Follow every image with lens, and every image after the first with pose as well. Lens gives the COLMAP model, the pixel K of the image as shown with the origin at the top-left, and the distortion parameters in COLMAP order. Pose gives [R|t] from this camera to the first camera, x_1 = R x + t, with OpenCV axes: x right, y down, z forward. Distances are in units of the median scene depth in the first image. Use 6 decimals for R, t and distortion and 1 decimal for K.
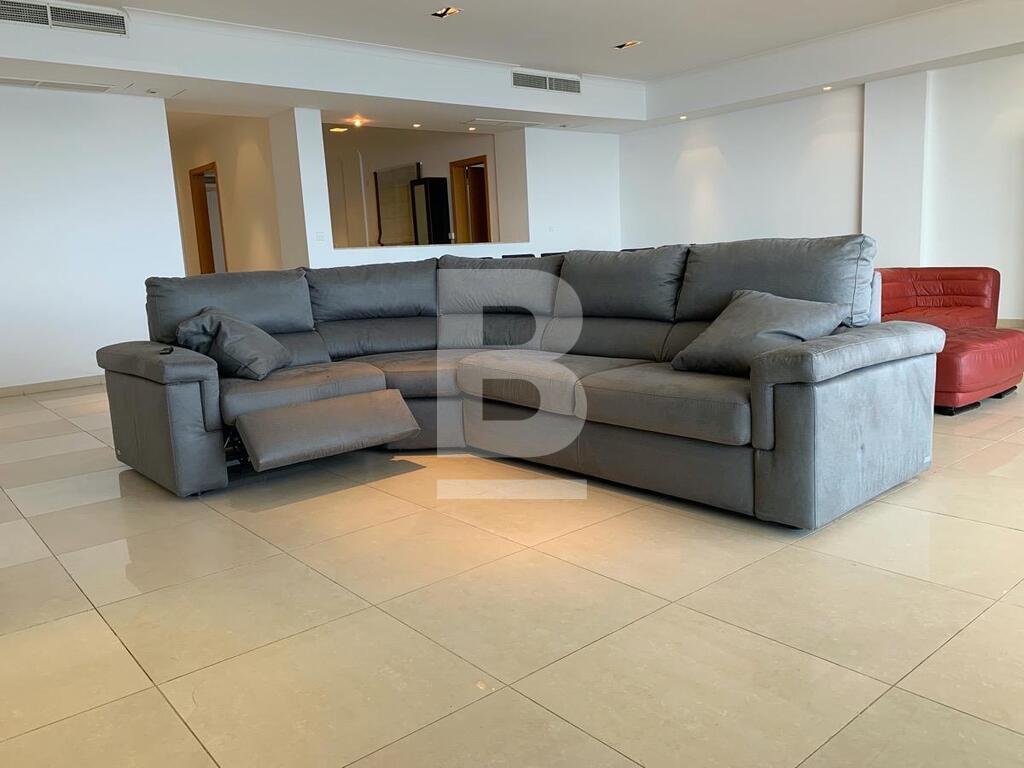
lens RADIAL K [[780.9, 0, 507.9], [0, 780.9, 382.7], [0, 0, 1]] dist [0.019912, -0.028753]
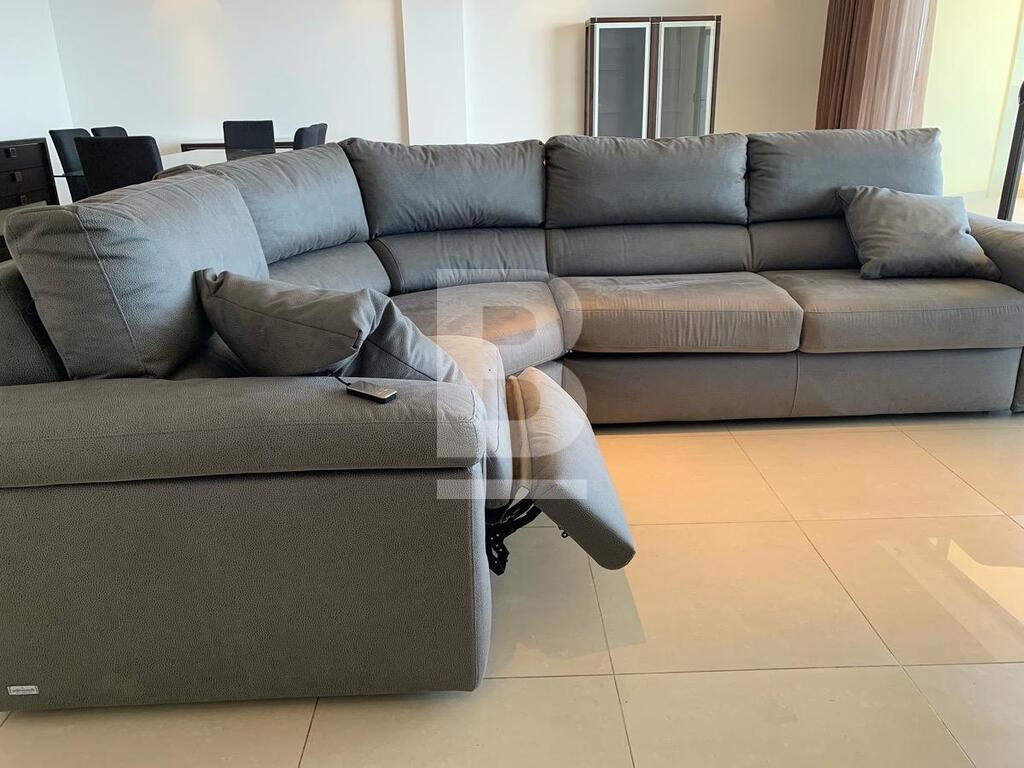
lens RADIAL K [[780.9, 0, 516.9], [0, 780.9, 391.5], [0, 0, 1]] dist [0.019912, -0.028753]
pose [[0.614556, -0.234276, 0.753283, -0.537262], [0.109692, 0.970986, 0.212493, -0.091734], [-0.781210, -0.047960, 0.622424, 0.534029]]
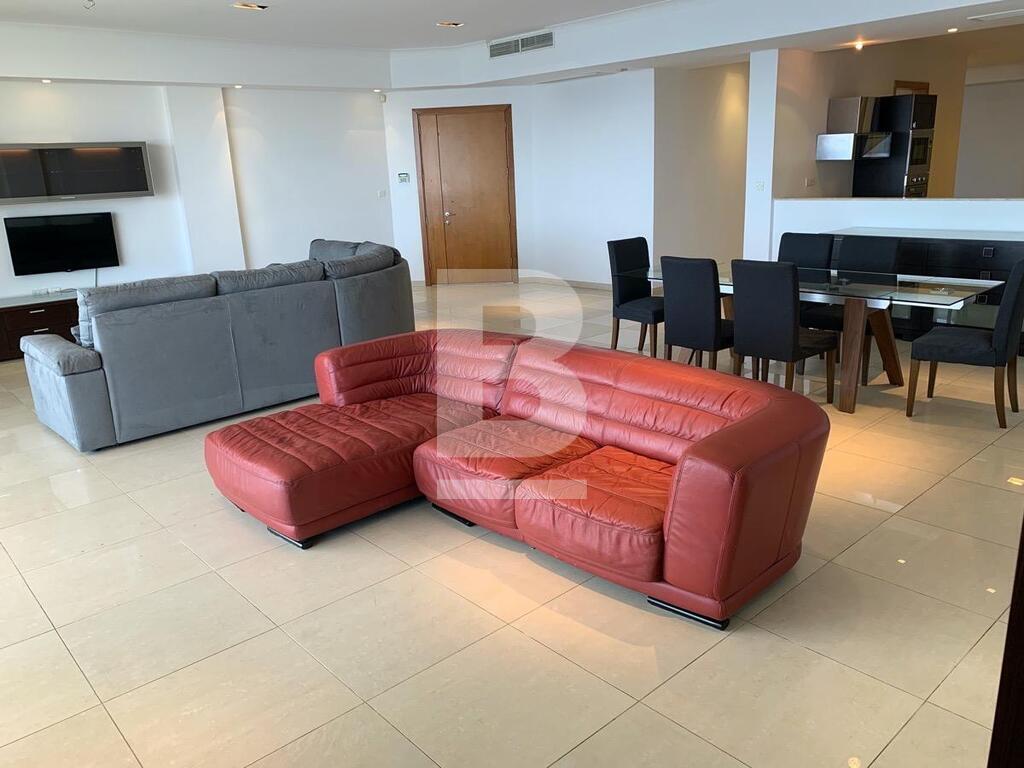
lens RADIAL K [[780.9, 0, 514.7], [0, 780.9, 382.9], [0, 0, 1]] dist [0.019912, -0.028753]
pose [[0.042804, 0.319852, -0.946500, 1.396832], [-0.120815, 0.942073, 0.312892, -0.416008], [0.991752, 0.100958, 0.078968, 1.198074]]
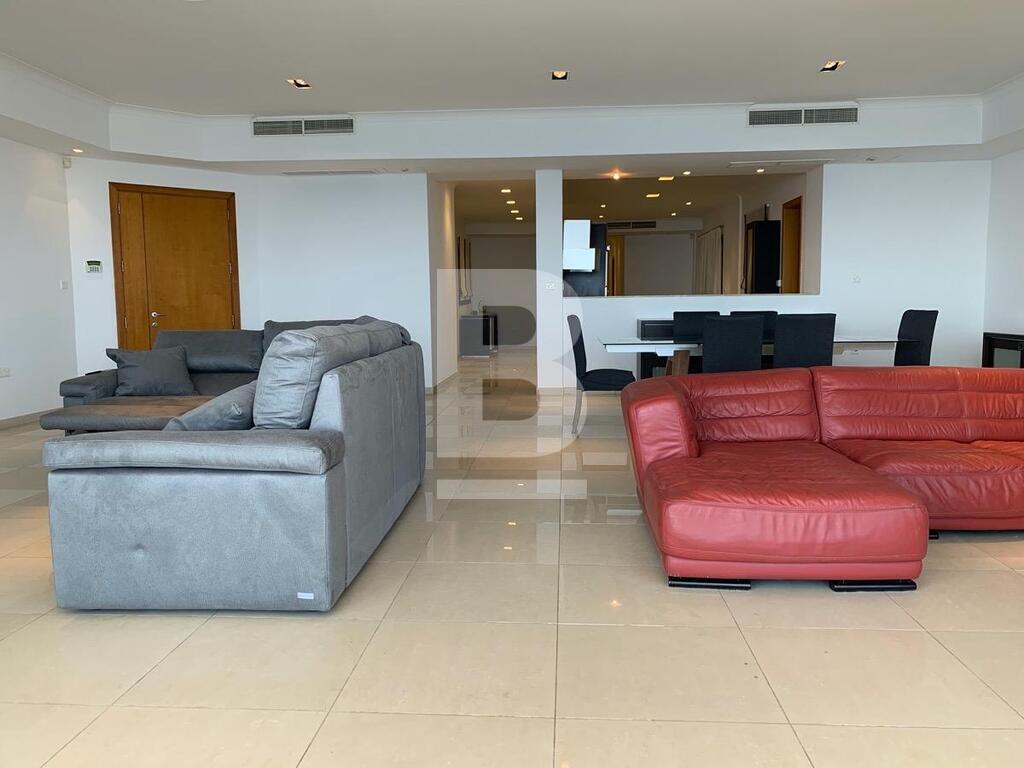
lens RADIAL K [[780.9, 0, 517.8], [0, 780.9, 376.9], [0, 0, 1]] dist [0.019912, -0.028753]
pose [[0.719789, 0.110939, -0.685272, 0.894093], [-0.140977, 0.989938, 0.012182, -0.128581], [0.679728, 0.087839, 0.728186, 0.364990]]
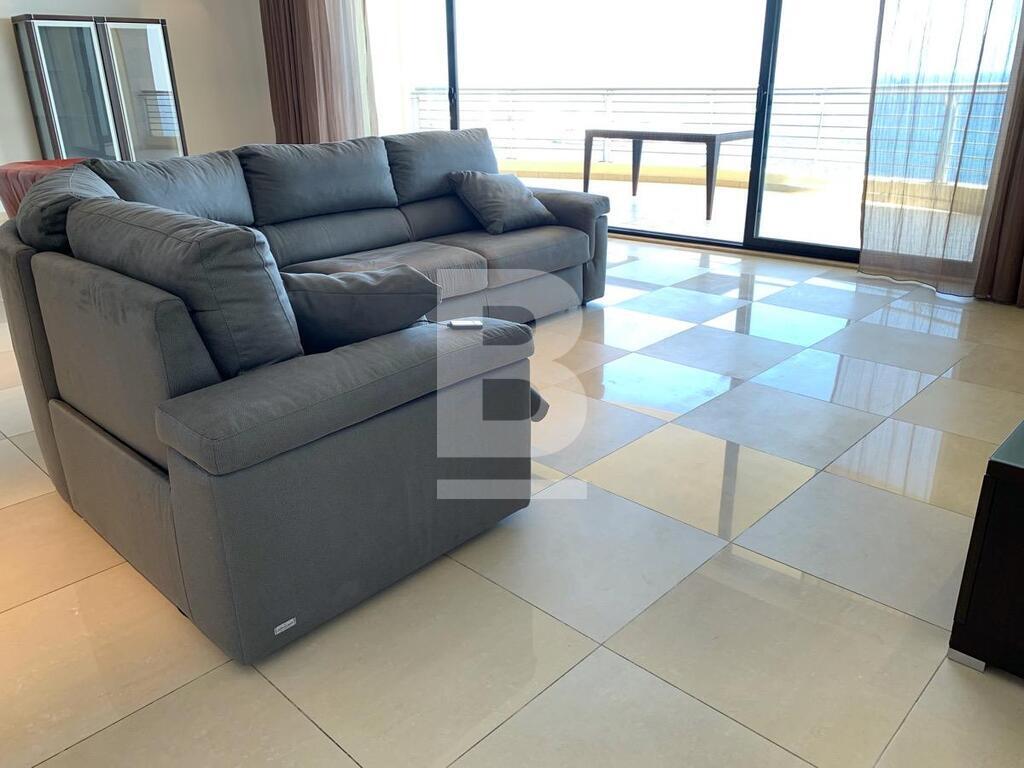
lens RADIAL K [[780.9, 0, 500.9], [0, 780.9, 388.4], [0, 0, 1]] dist [0.019912, -0.028753]
pose [[-0.090075, -0.314388, 0.945011, -0.796016], [0.179000, 0.928307, 0.325892, -0.145994], [-0.979717, 0.198512, -0.027341, 0.773957]]
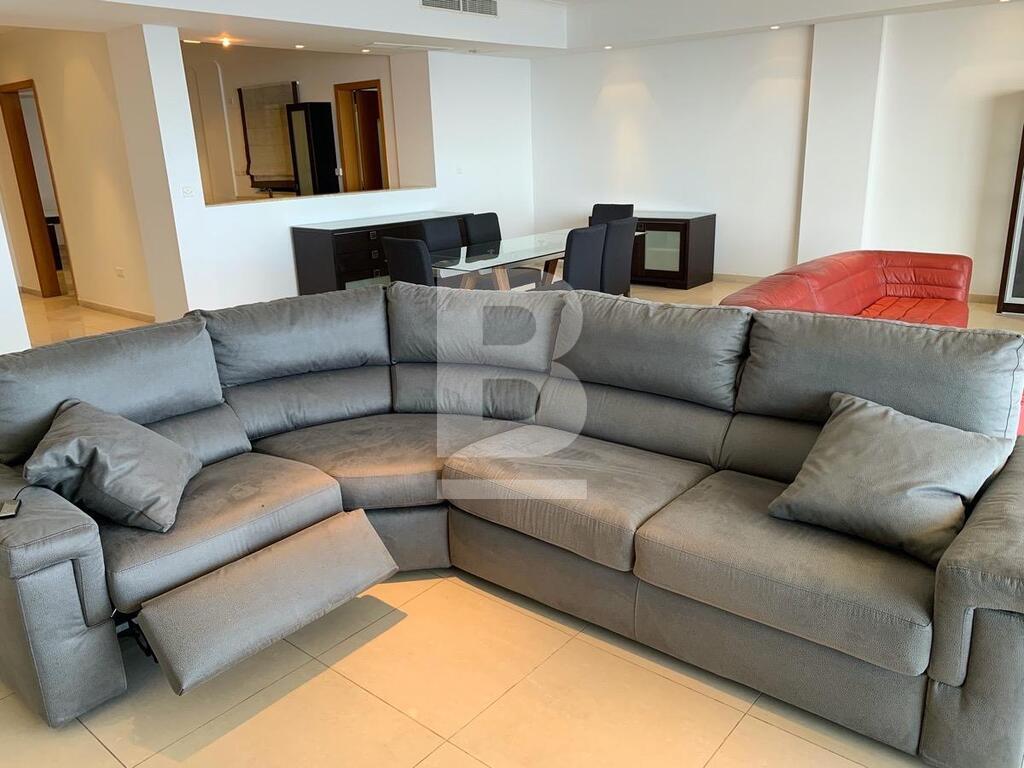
lens RADIAL K [[780.9, 0, 513.1], [0, 780.9, 383.8], [0, 0, 1]] dist [0.019912, -0.028753]
pose [[0.983917, -0.031619, 0.175805, -0.109478], [0.009050, 0.991768, 0.127724, -0.169952], [-0.178397, -0.124079, 0.976104, 0.243475]]
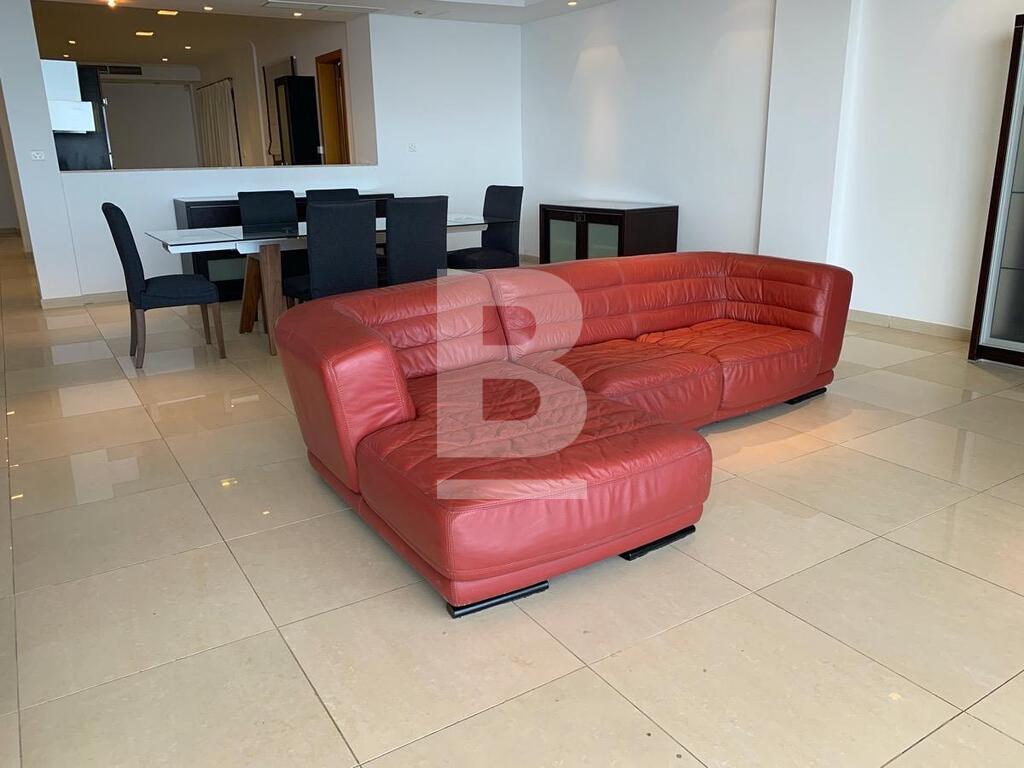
lens RADIAL K [[780.9, 0, 512.7], [0, 780.9, 376.2], [0, 0, 1]] dist [0.019912, -0.028753]
pose [[0.989849, 0.073889, -0.121405, 0.631971], [-0.059096, 0.990863, 0.121236, -0.170793], [0.129254, -0.112831, 0.985171, 0.500156]]
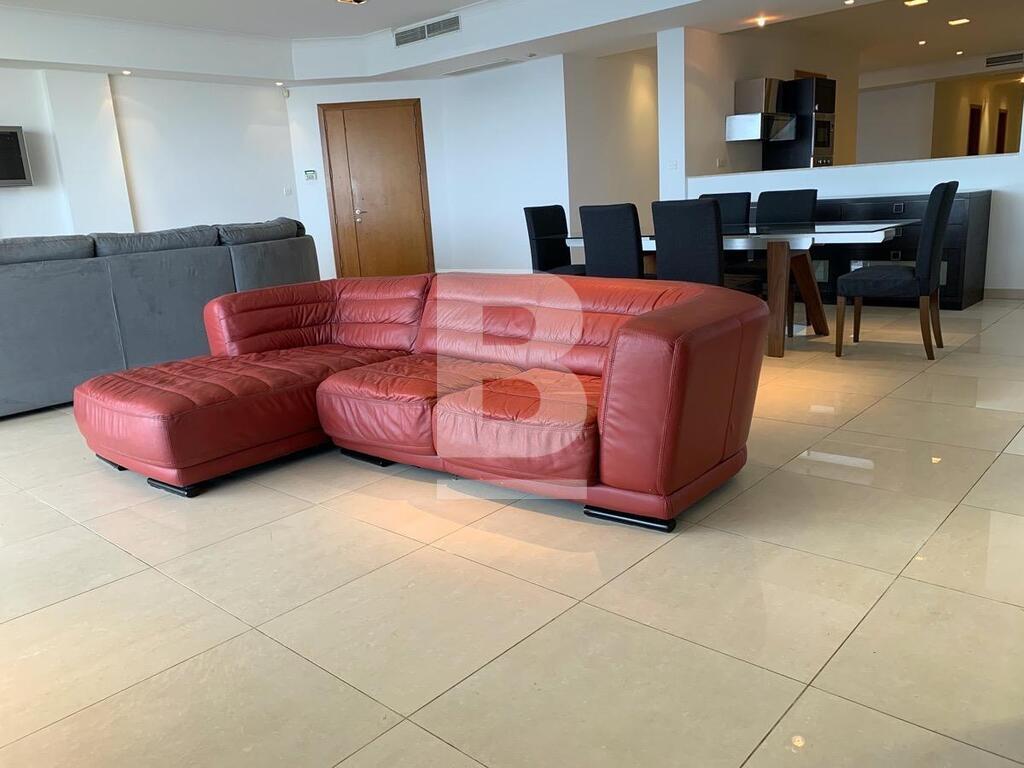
lens RADIAL K [[780.9, 0, 514.3], [0, 780.9, 380.9], [0, 0, 1]] dist [0.019912, -0.028753]
pose [[0.147178, 0.269406, -0.951714, 1.359332], [-0.107011, 0.960881, 0.255452, -0.290277], [0.983304, 0.064247, 0.170250, 1.221789]]
